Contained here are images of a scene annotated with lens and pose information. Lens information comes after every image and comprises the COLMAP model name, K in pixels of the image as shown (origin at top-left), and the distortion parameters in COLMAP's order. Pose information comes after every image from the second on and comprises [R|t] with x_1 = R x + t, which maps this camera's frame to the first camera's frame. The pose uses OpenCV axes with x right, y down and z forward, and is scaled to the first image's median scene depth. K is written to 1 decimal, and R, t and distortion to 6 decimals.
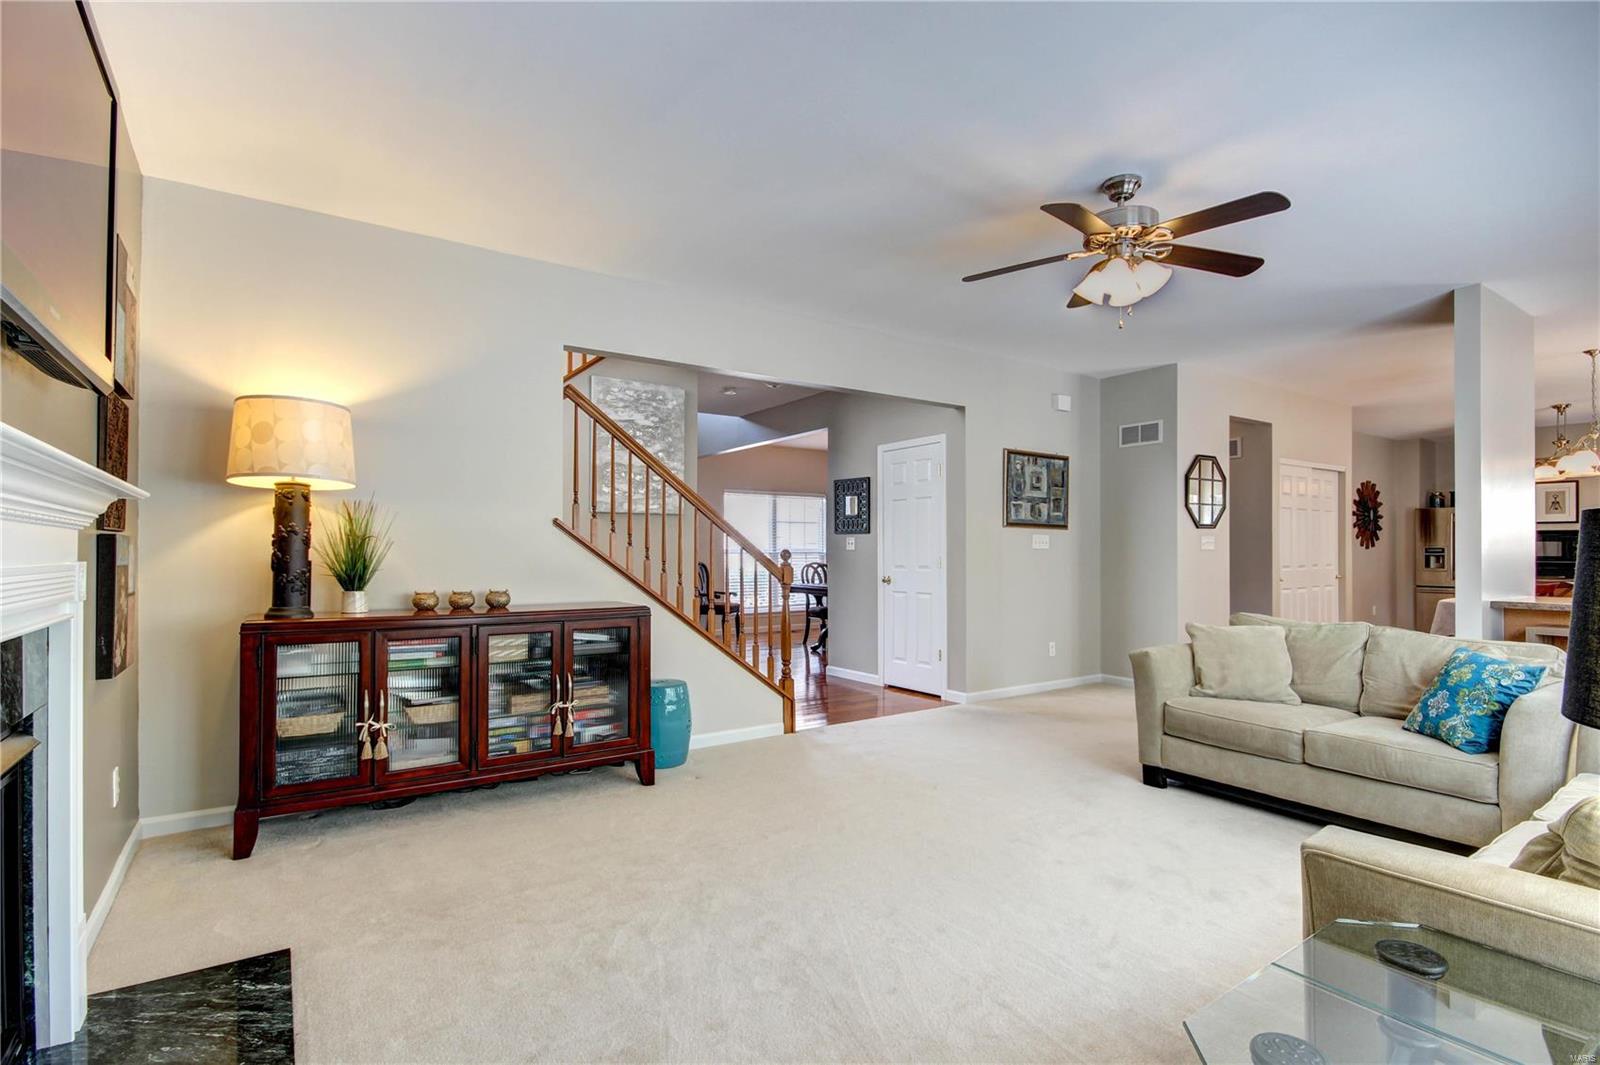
lens RADIAL K [[774.1, 0, 806.9], [0, 774.1, 543.6], [0, 0, 1]] dist [-0.000542, -0.000771]
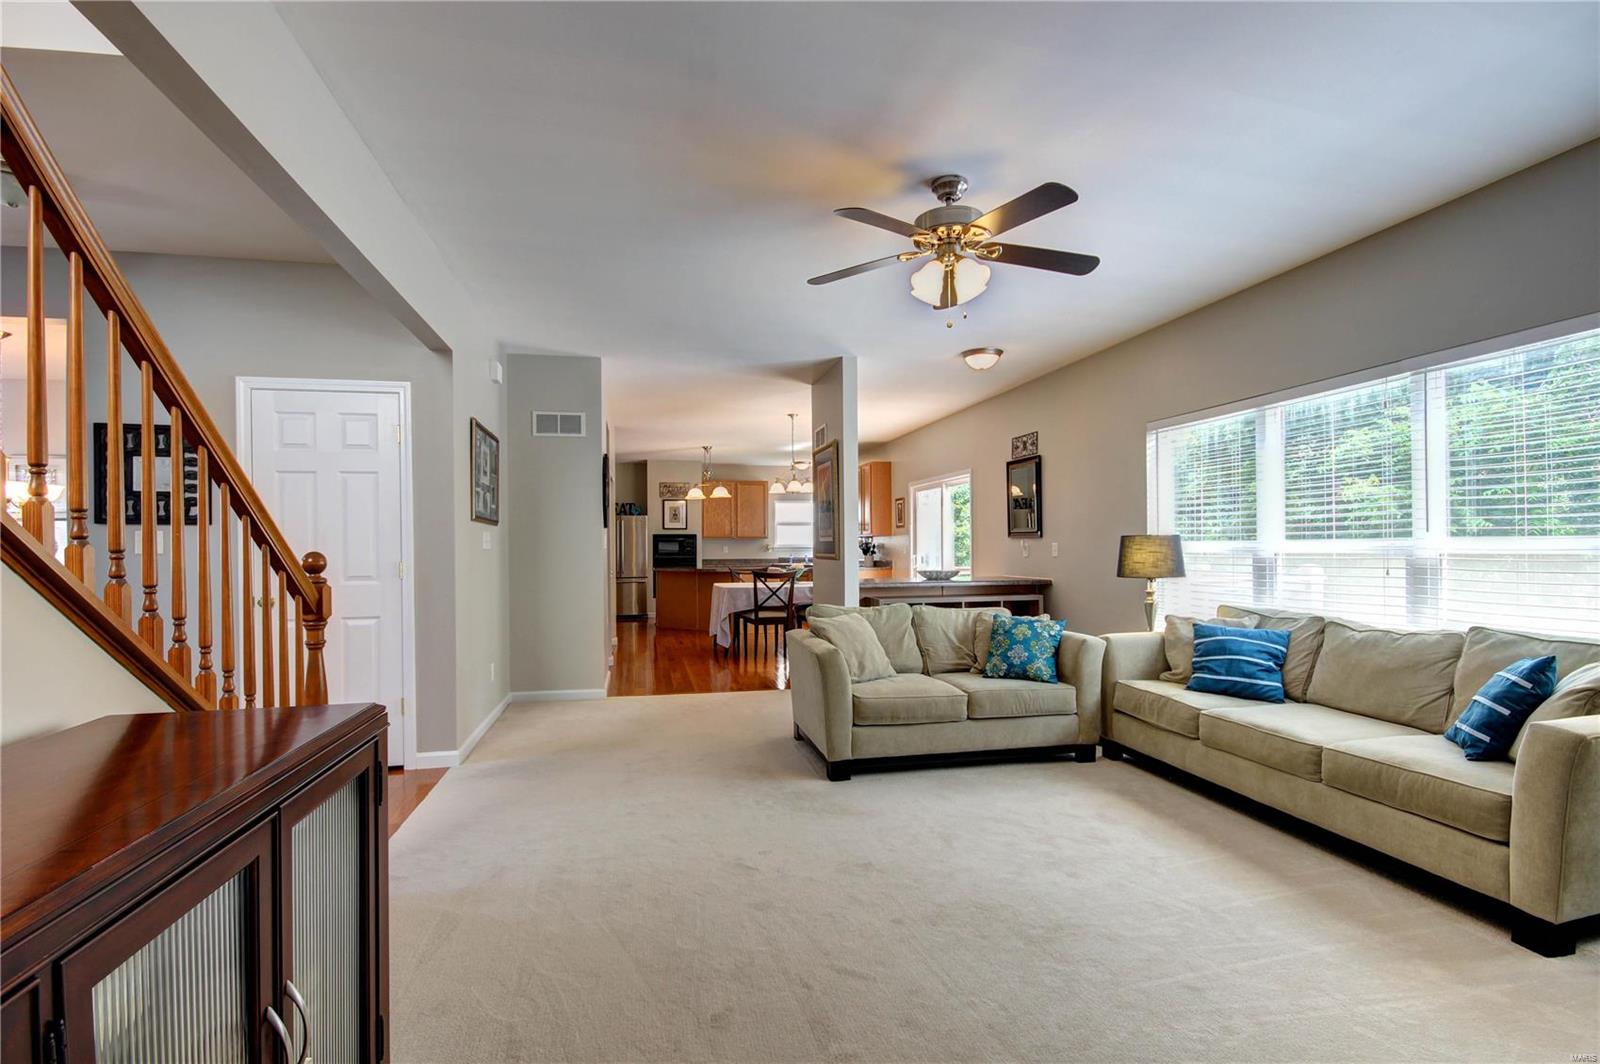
lens RADIAL K [[742.7, 0, 800.0], [0, 742.7, 546.8], [0, 0, 1]] dist [0.001230, -0.001660]
pose [[0.382597, -0.003207, 0.923910, -0.285796], [0.000910, 0.999995, 0.003094, 0.002144], [-0.923915, -0.000343, 0.382598, 0.406137]]
